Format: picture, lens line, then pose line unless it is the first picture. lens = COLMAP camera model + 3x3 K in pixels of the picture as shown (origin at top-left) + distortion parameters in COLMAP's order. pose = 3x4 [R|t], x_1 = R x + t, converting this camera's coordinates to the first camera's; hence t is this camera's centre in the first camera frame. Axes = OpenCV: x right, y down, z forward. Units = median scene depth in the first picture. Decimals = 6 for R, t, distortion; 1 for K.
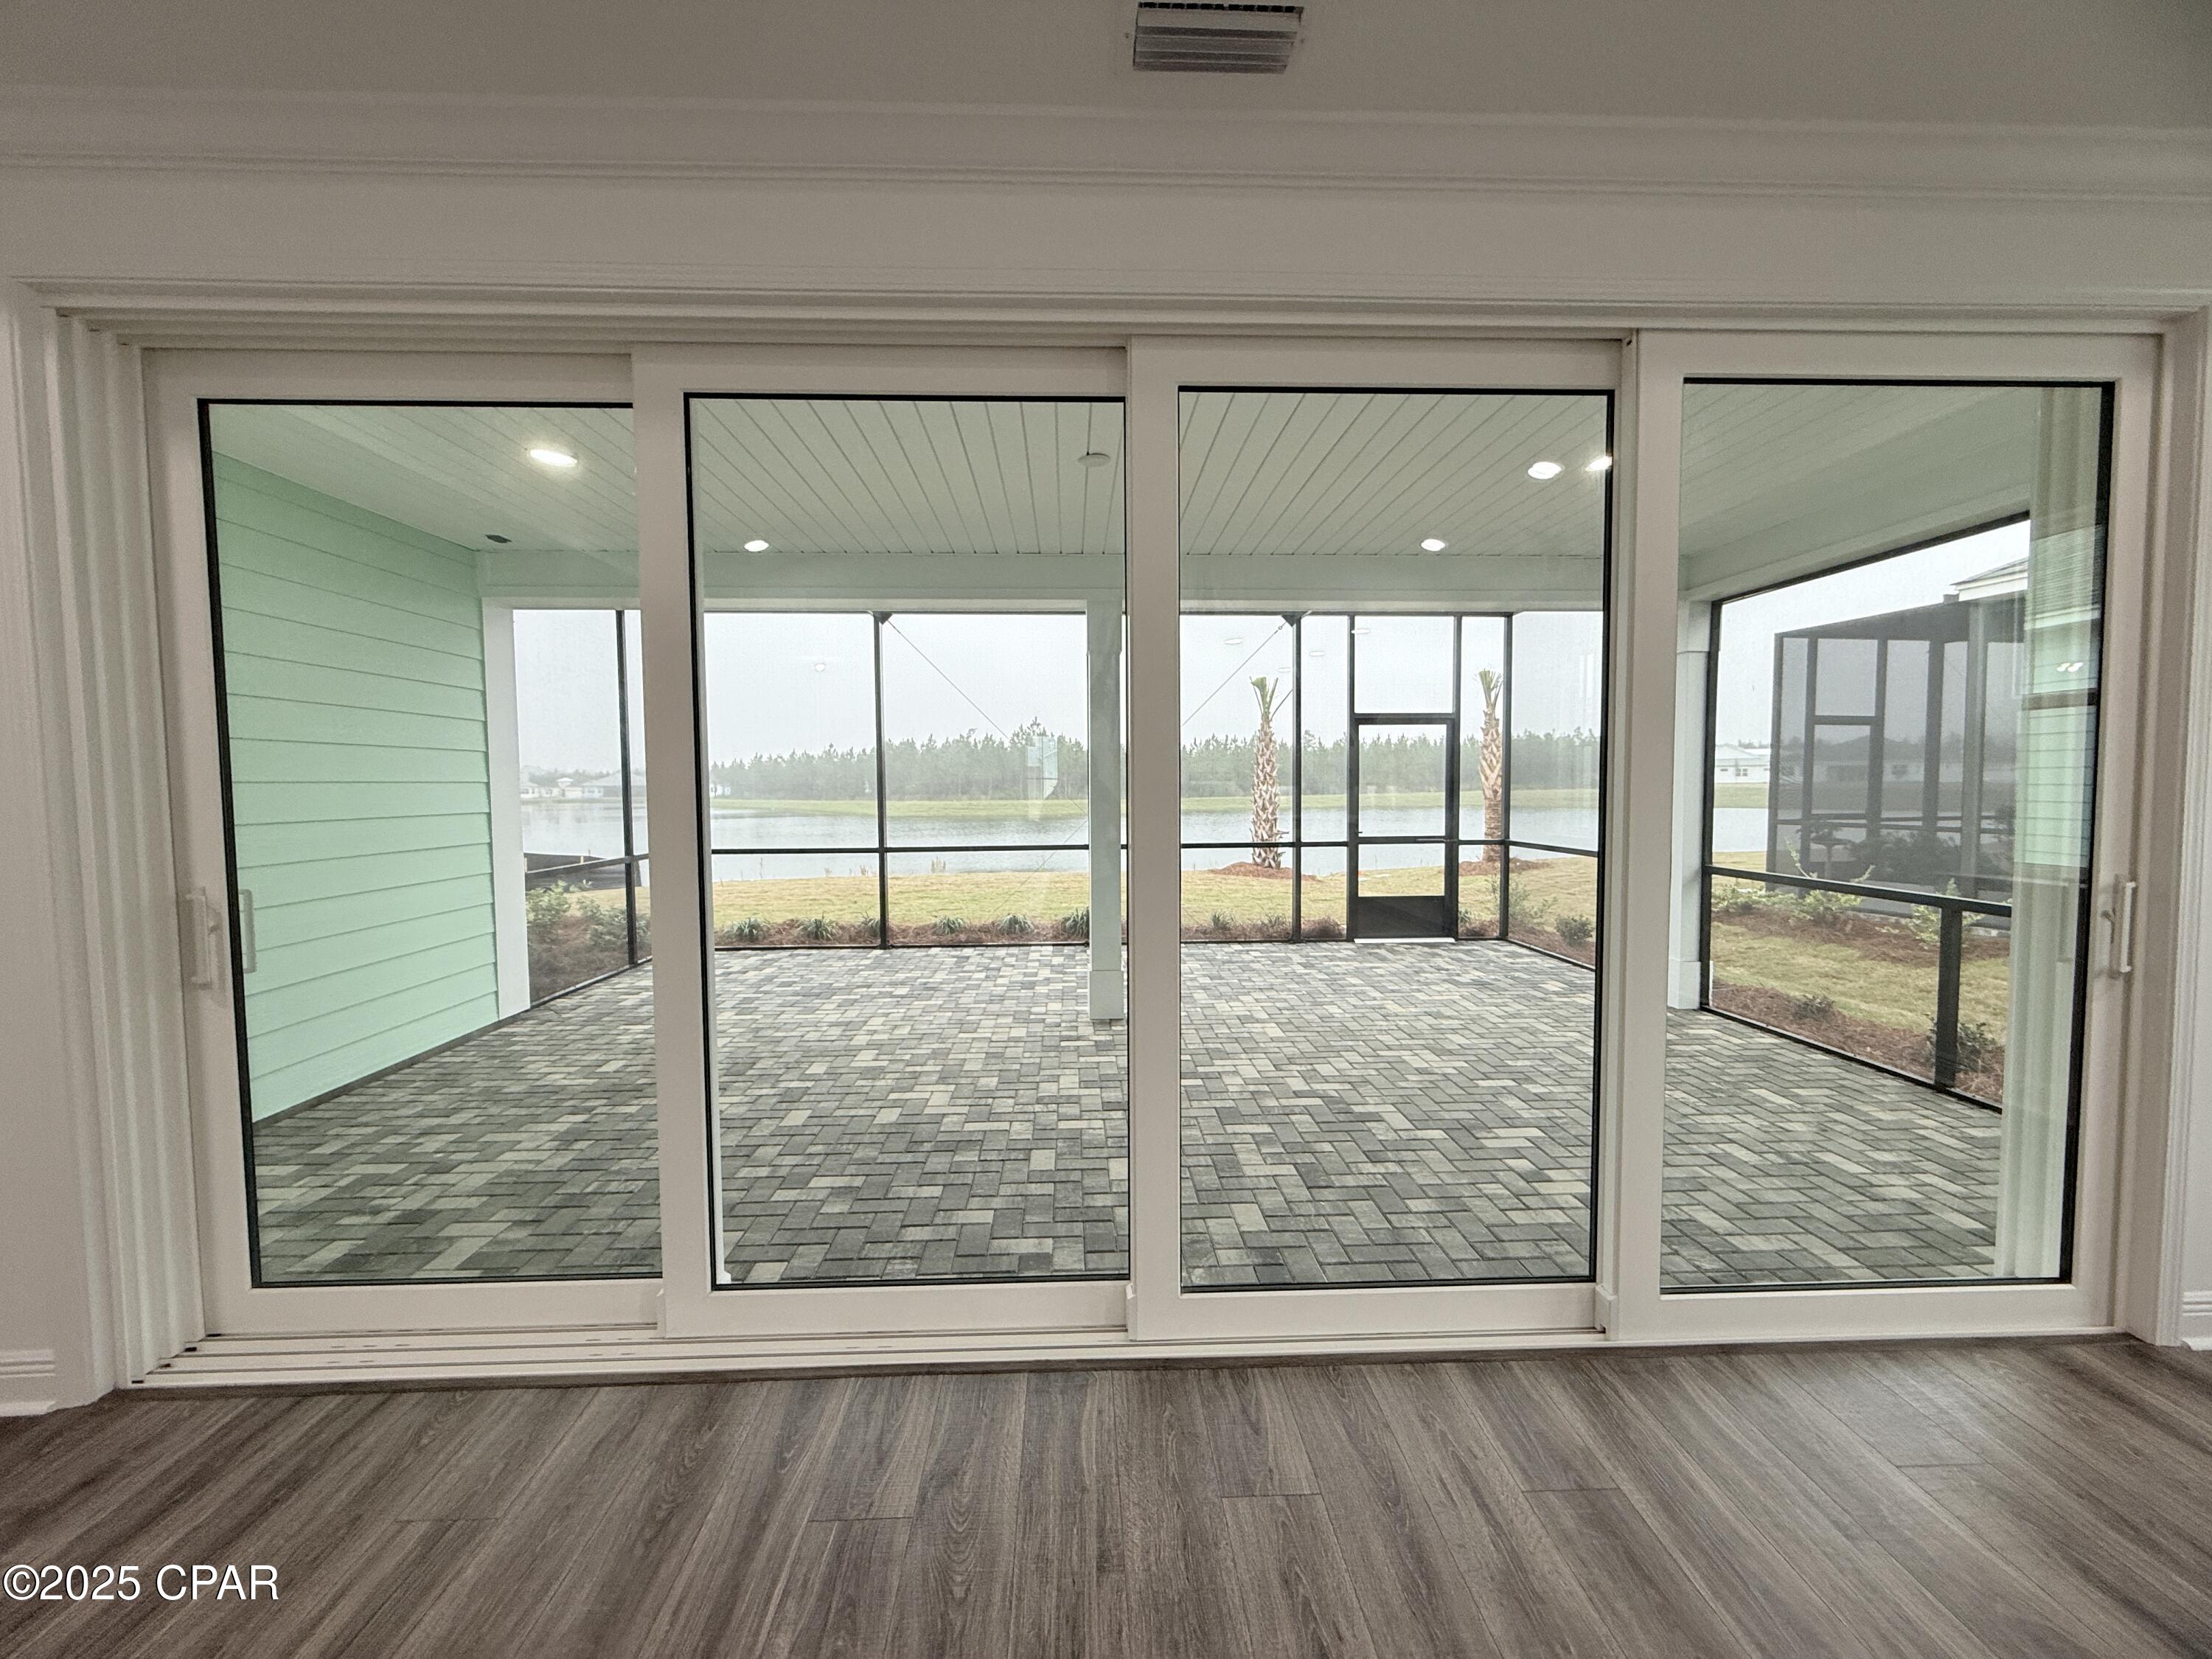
lens RADIAL K [[884.7, 0, 1105.8], [0, 884.7, 830.5], [0, 0, 1]] dist [-0.000657, -0.000090]
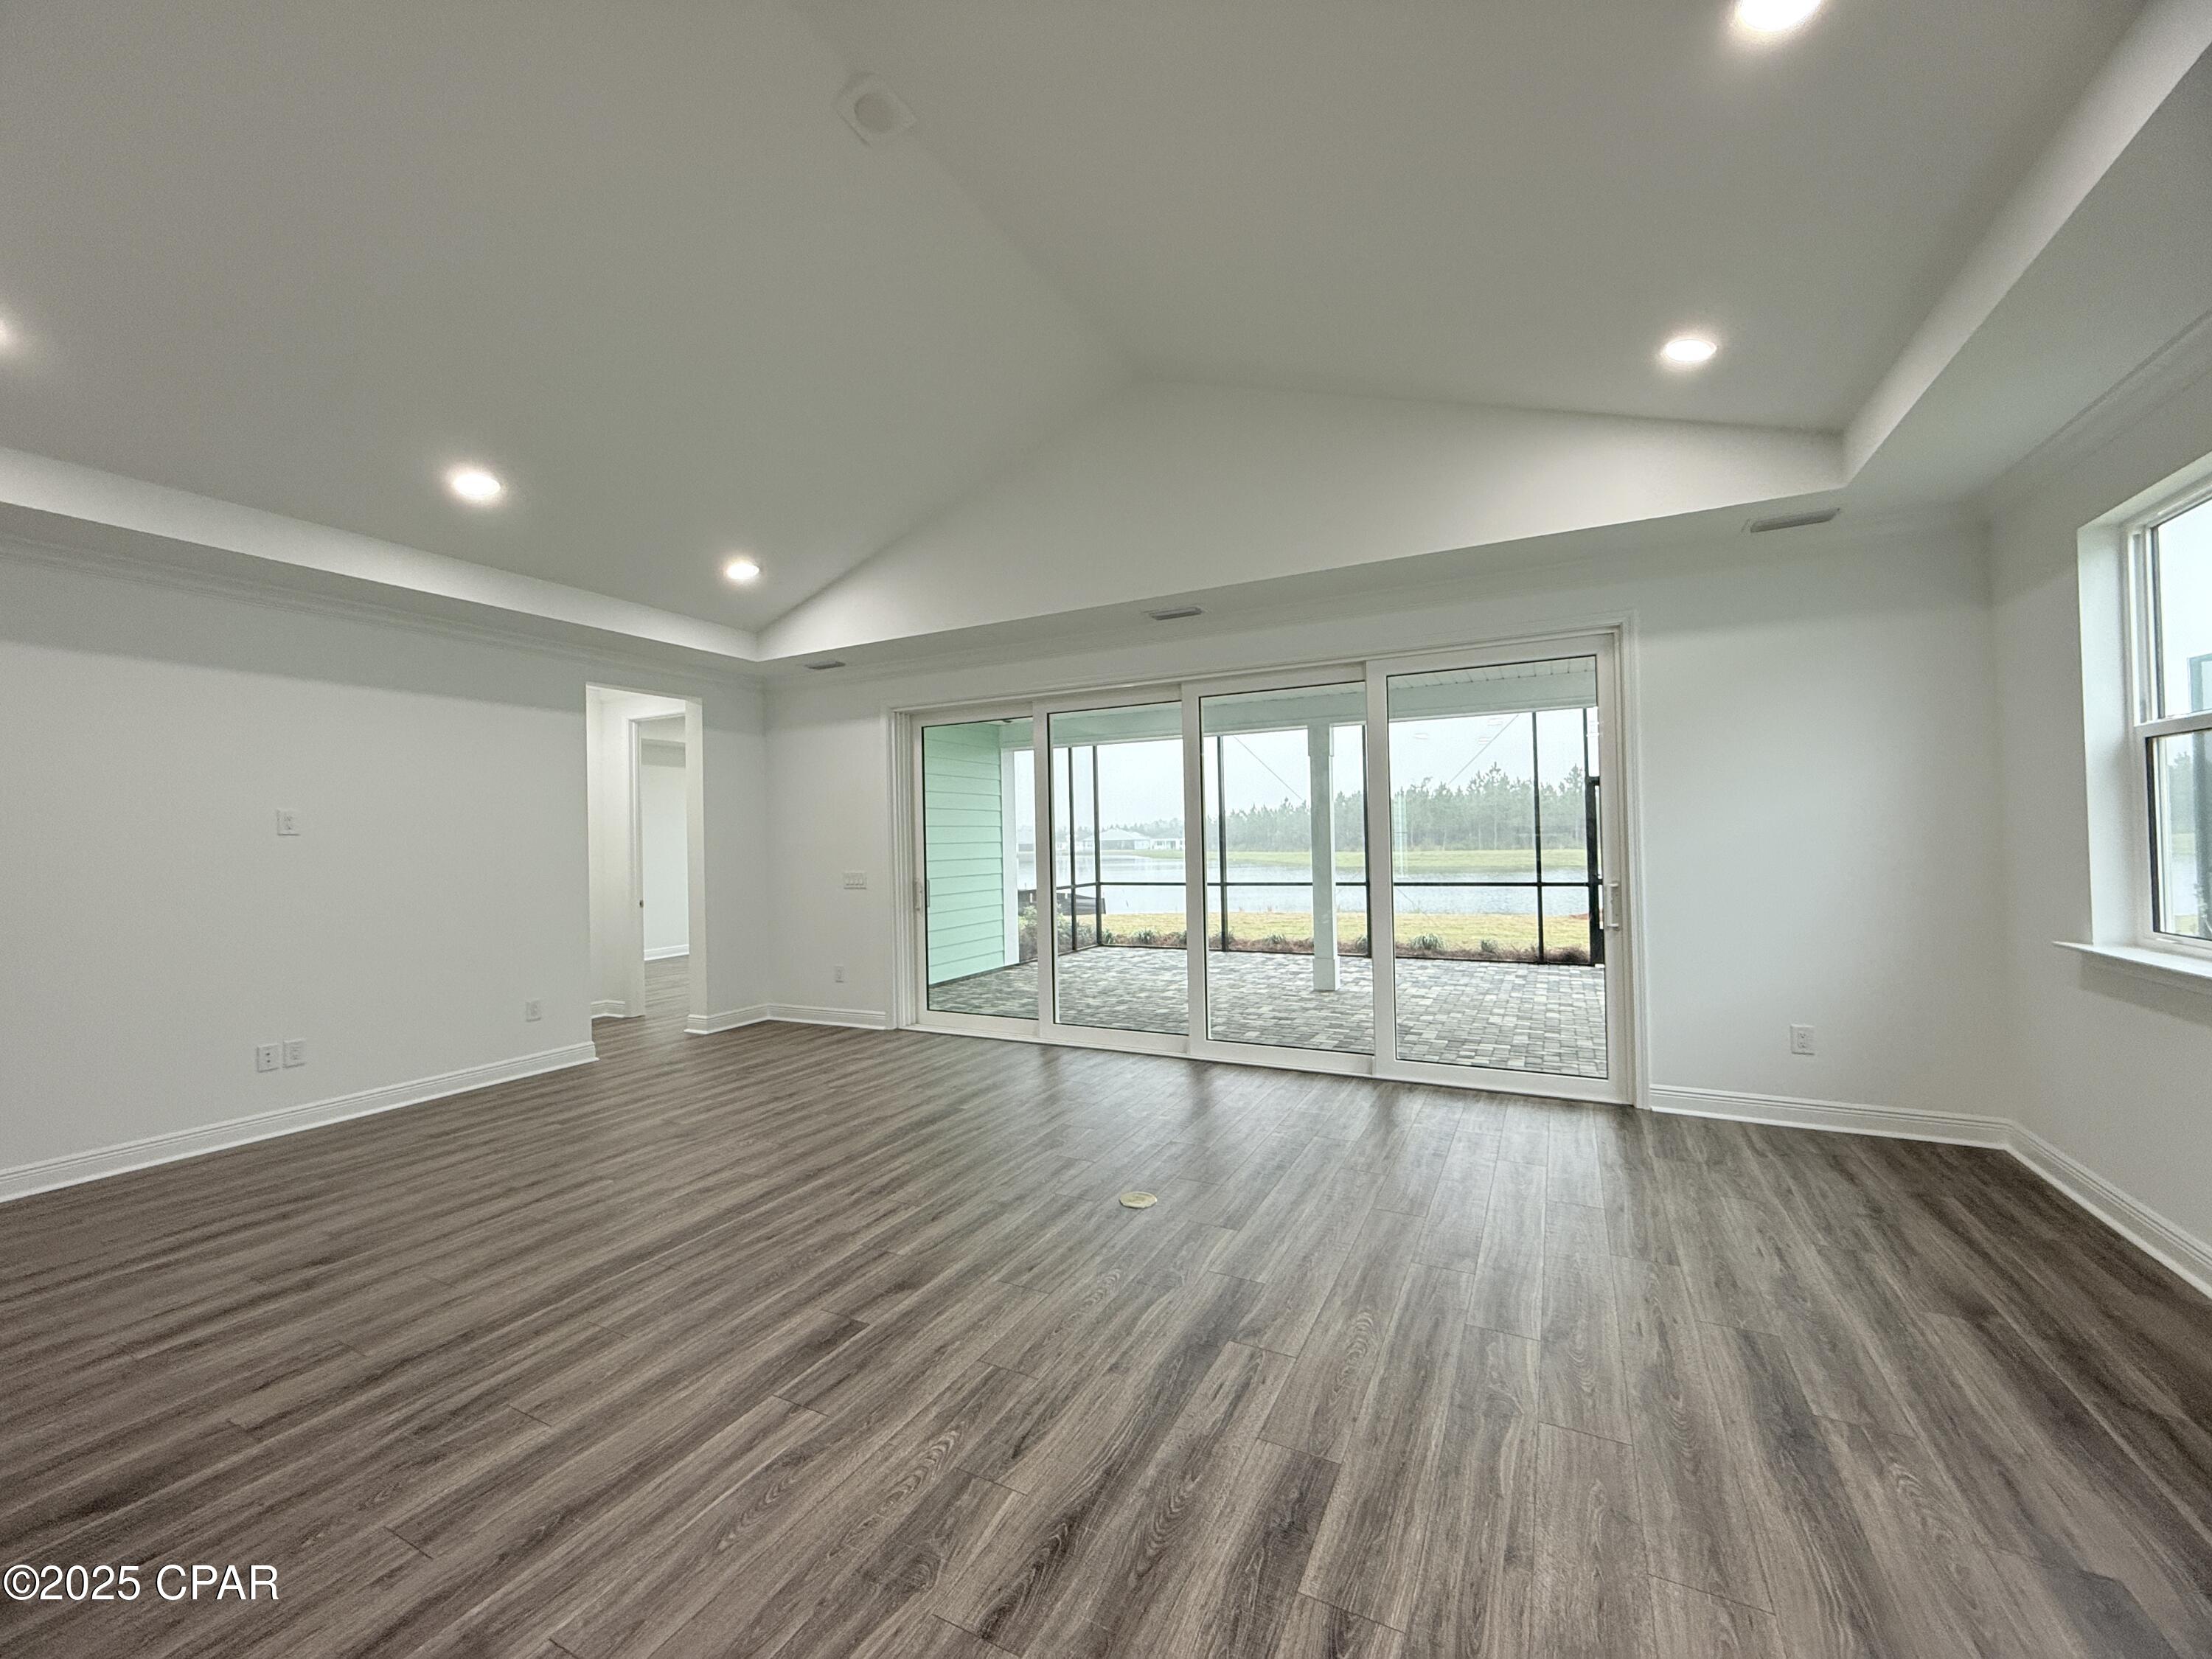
lens RADIAL K [[884.7, 0, 1090.8], [0, 884.7, 827.8], [0, 0, 1]] dist [-0.000657, -0.000090]
pose [[0.864694, -0.018191, -0.501969, 0.430915], [-0.012102, 0.998299, -0.057024, 0.022316], [0.502153, 0.055384, 0.863004, -0.559458]]
